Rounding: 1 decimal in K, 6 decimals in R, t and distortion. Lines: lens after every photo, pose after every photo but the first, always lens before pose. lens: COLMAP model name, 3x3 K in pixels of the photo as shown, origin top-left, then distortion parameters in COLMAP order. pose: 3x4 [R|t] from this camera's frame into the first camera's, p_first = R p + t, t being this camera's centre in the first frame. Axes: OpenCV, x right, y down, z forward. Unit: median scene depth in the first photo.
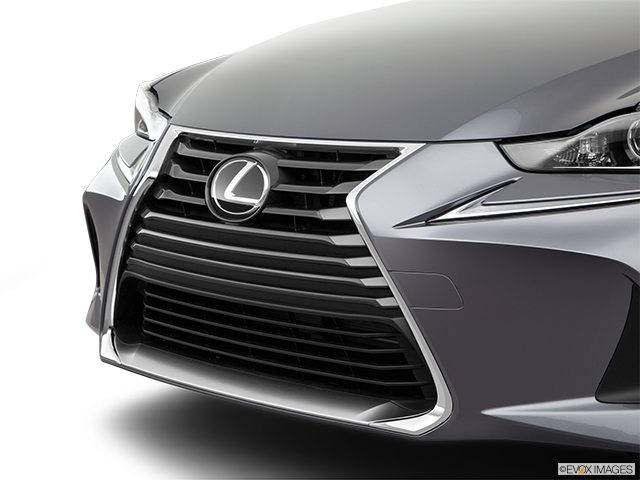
lens RADIAL K [[1610.3, 0, 320.0], [0, 1610.3, 240.0], [0, 0, 1]] dist [0.364771, -0.067437]
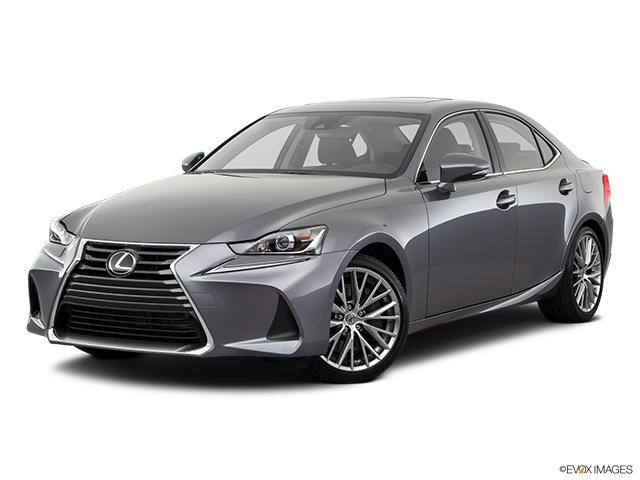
lens RADIAL K [[1077.4, 0, 320.0], [0, 1077.4, 240.0], [0, 0, 1]] dist [0.400219, 0.047320]
pose [[0.970662, -0.009944, 0.240244, -0.165104], [0.025526, 0.997760, -0.061836, 0.045557], [-0.239091, 0.066155, 0.968741, -0.729320]]
